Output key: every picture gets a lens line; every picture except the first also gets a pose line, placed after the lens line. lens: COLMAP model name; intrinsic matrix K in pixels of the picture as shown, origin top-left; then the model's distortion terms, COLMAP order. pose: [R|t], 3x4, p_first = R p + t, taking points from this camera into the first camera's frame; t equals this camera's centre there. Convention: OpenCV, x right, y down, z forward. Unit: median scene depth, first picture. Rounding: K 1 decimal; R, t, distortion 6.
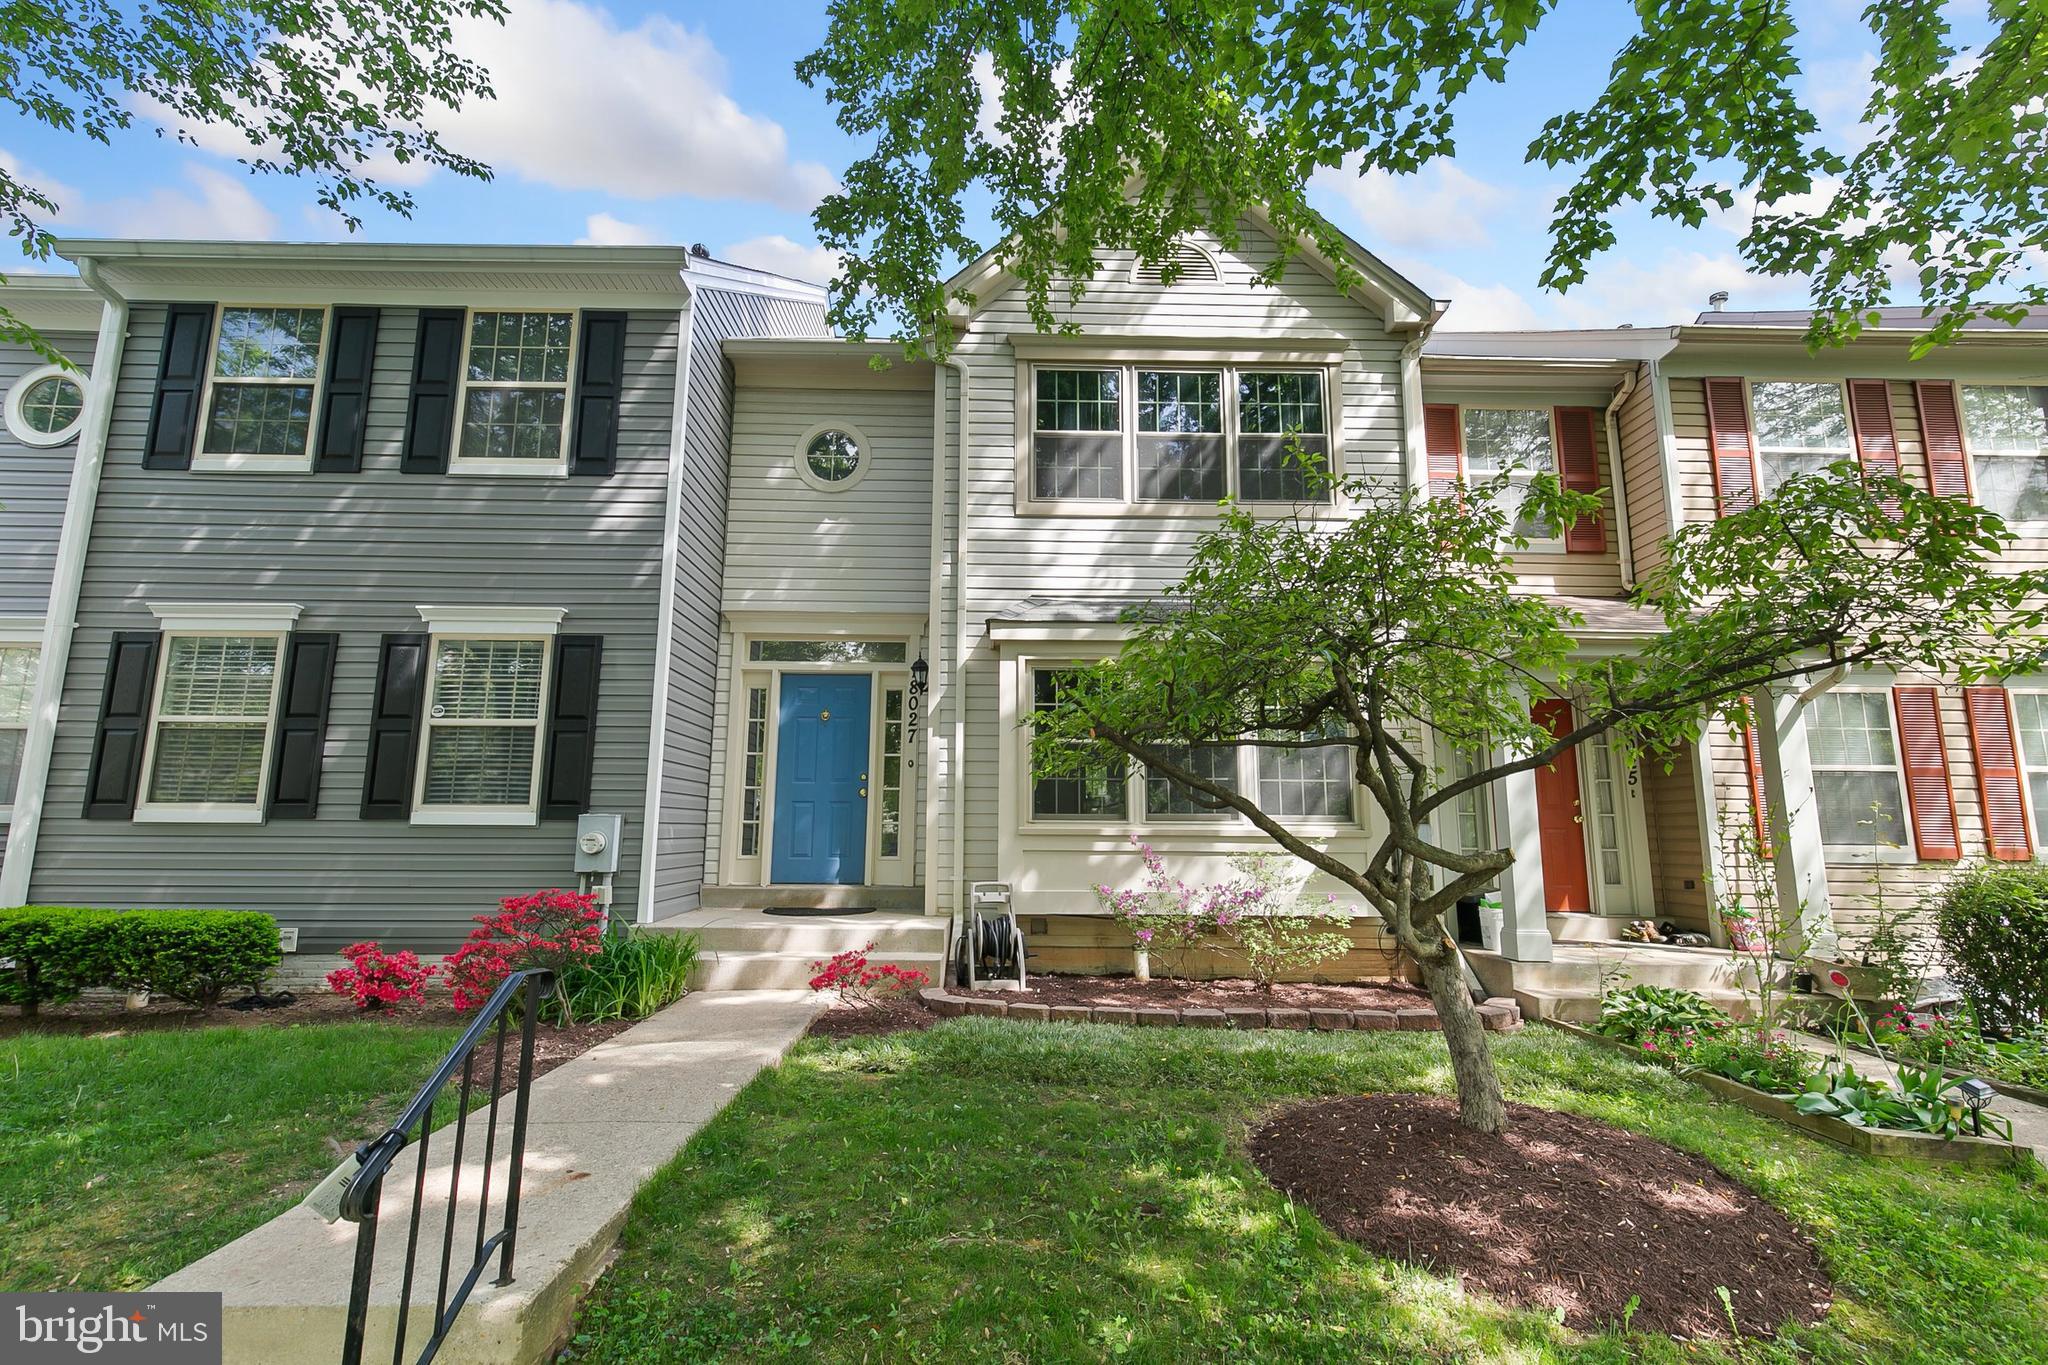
lens RADIAL K [[924.5, 0, 1023.0], [0, 924.5, 677.7], [0, 0, 1]] dist [0.010003, -0.003773]
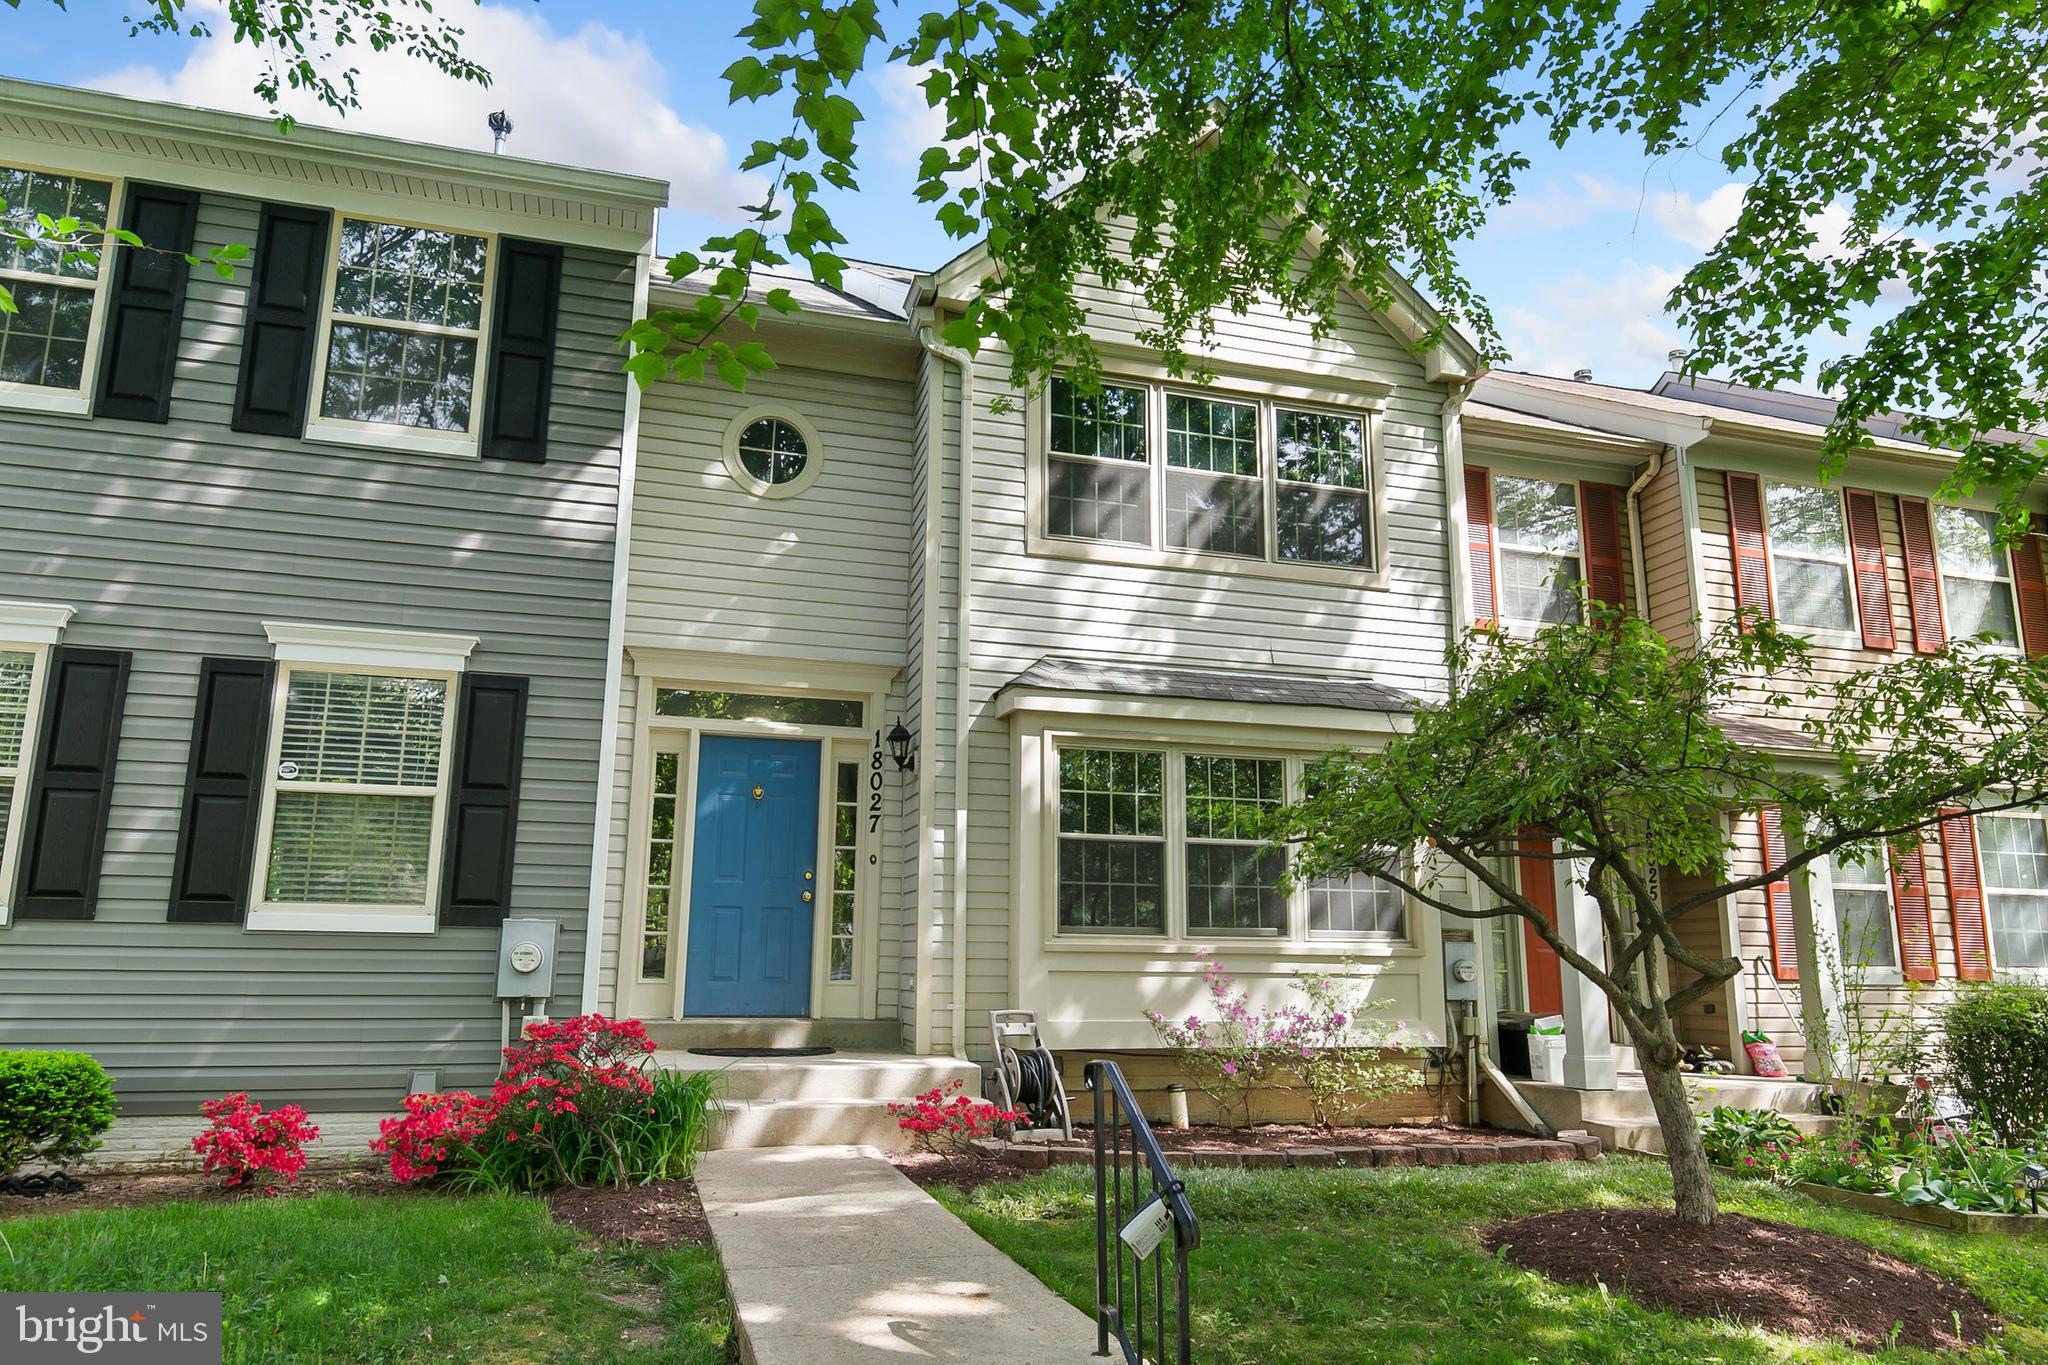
lens RADIAL K [[1375.7, 0, 1024.7], [0, 1375.7, 671.0], [0, 0, 1]] dist [-0.003494, -0.000863]
pose [[0.960536, 0.061080, 0.271365, -0.352313], [-0.048639, 0.997444, -0.052344, -0.011462], [-0.273869, 0.037079, 0.961052, -0.159729]]
